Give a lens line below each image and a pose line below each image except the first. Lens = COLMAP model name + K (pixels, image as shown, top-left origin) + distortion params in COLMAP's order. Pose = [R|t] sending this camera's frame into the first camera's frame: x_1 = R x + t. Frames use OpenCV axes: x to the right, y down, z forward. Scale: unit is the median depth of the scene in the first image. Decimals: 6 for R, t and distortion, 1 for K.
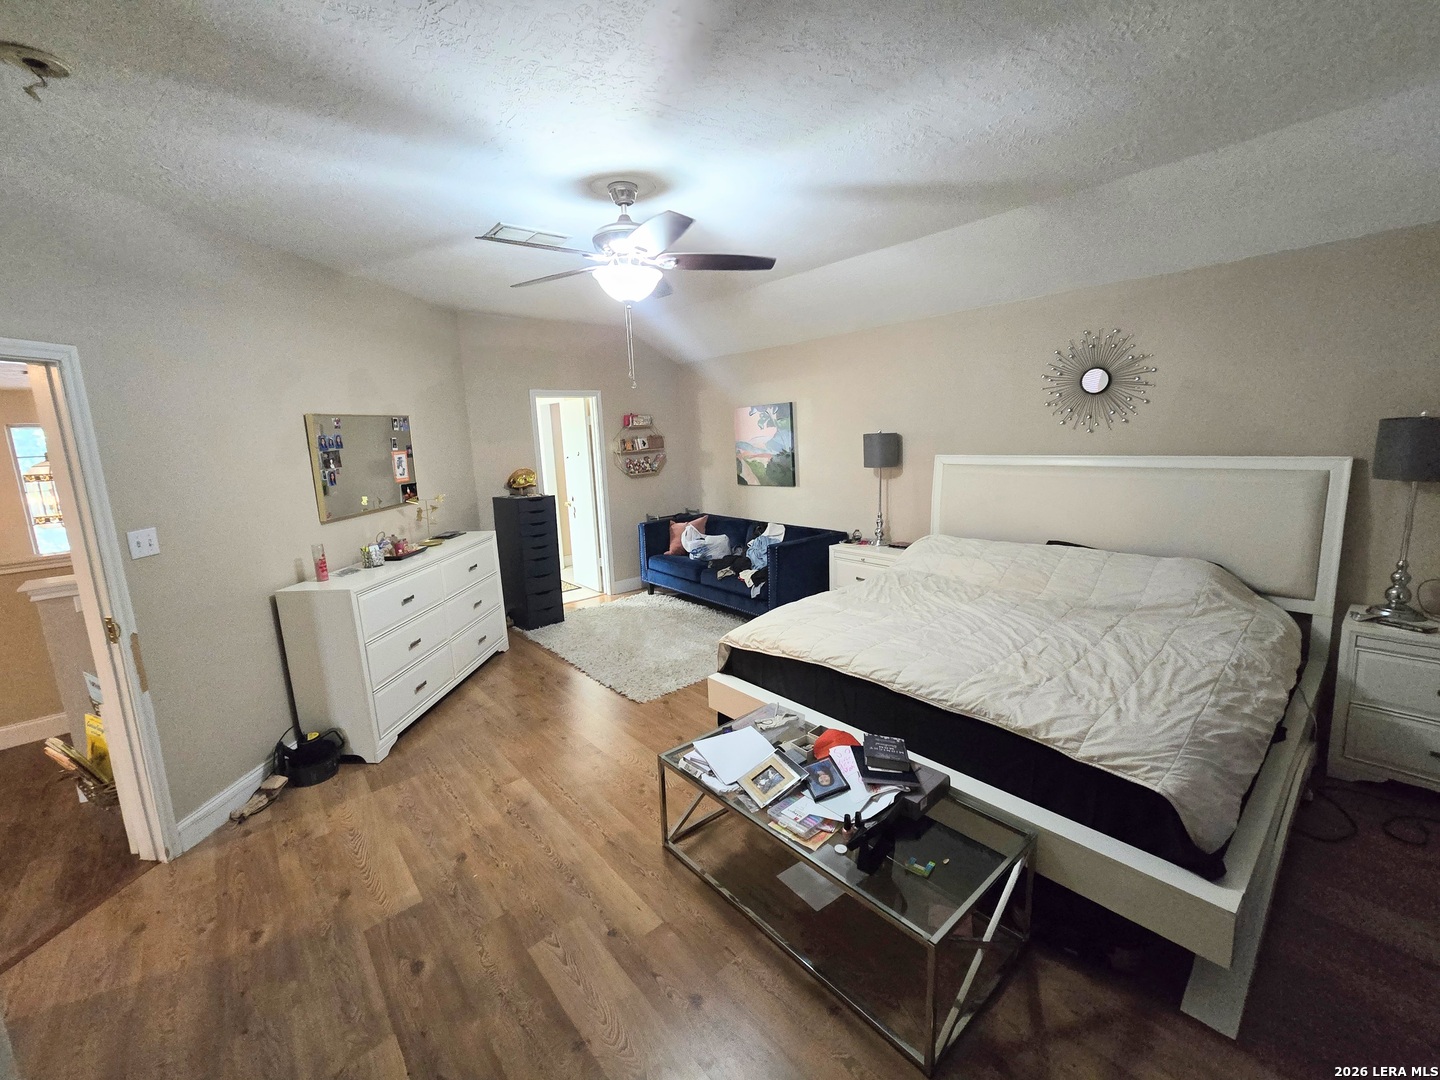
lens RADIAL K [[594.6, 0, 720.4], [0, 594.6, 534.7], [0, 0, 1]] dist [-0.004420, -0.000075]
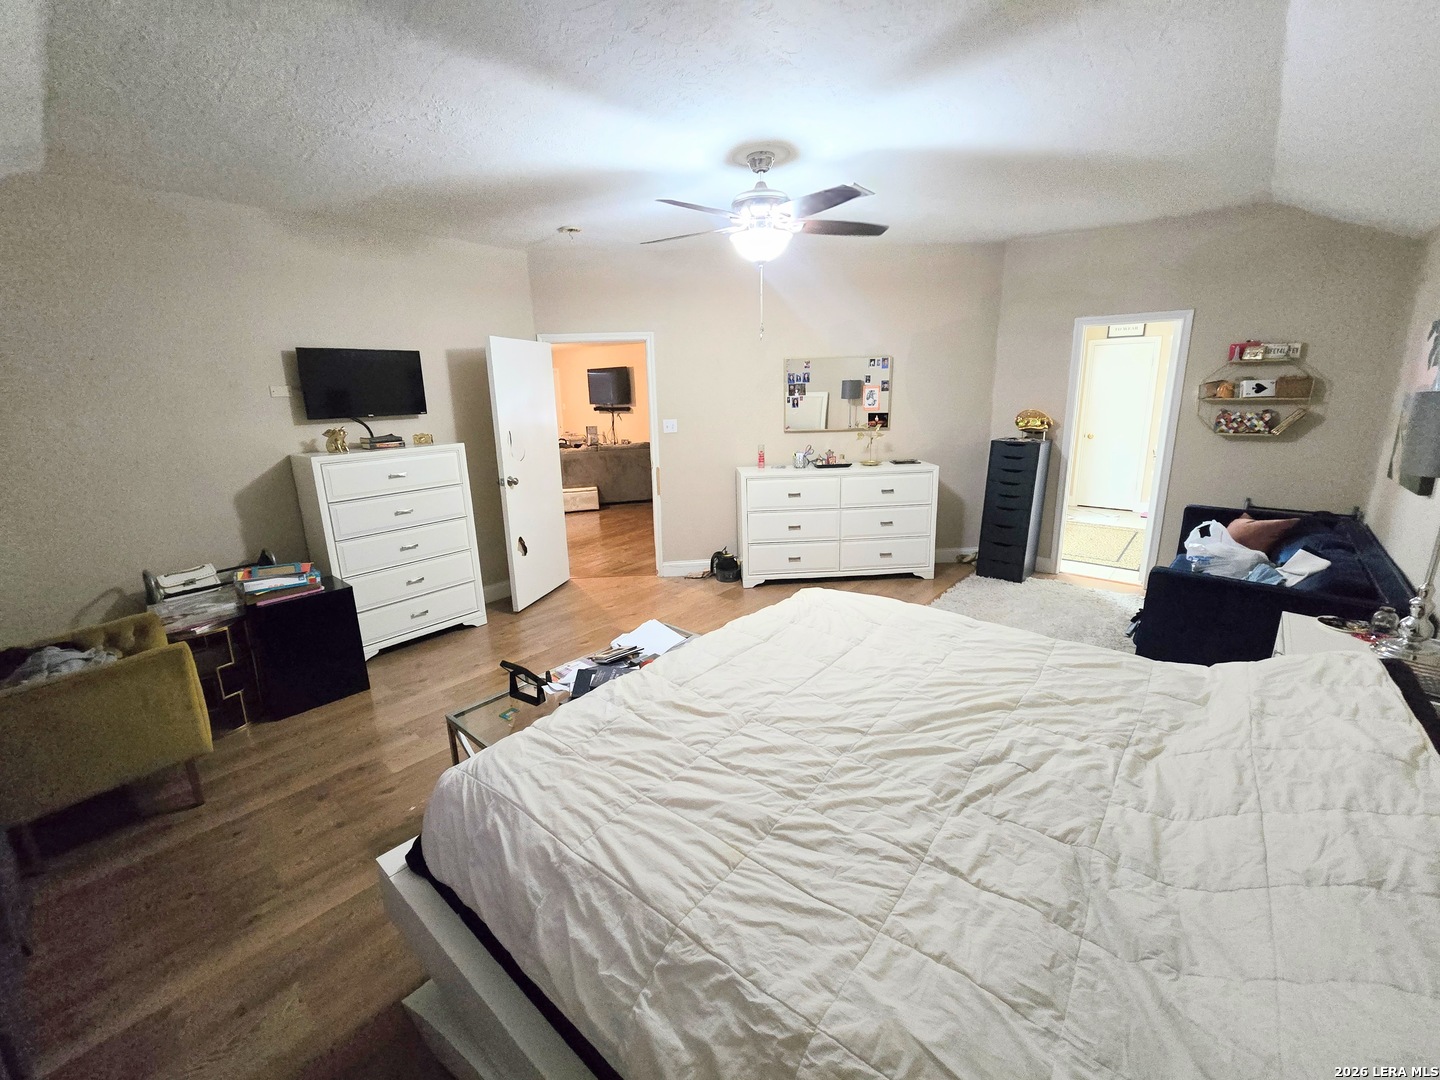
lens RADIAL K [[594.6, 0, 719.5], [0, 594.6, 533.8], [0, 0, 1]] dist [-0.004420, -0.000075]
pose [[0.141746, 0.281778, -0.948952, 0.577892], [-0.159745, 0.952578, 0.258993, -0.099023], [0.976929, 0.114880, 0.180037, 0.427730]]
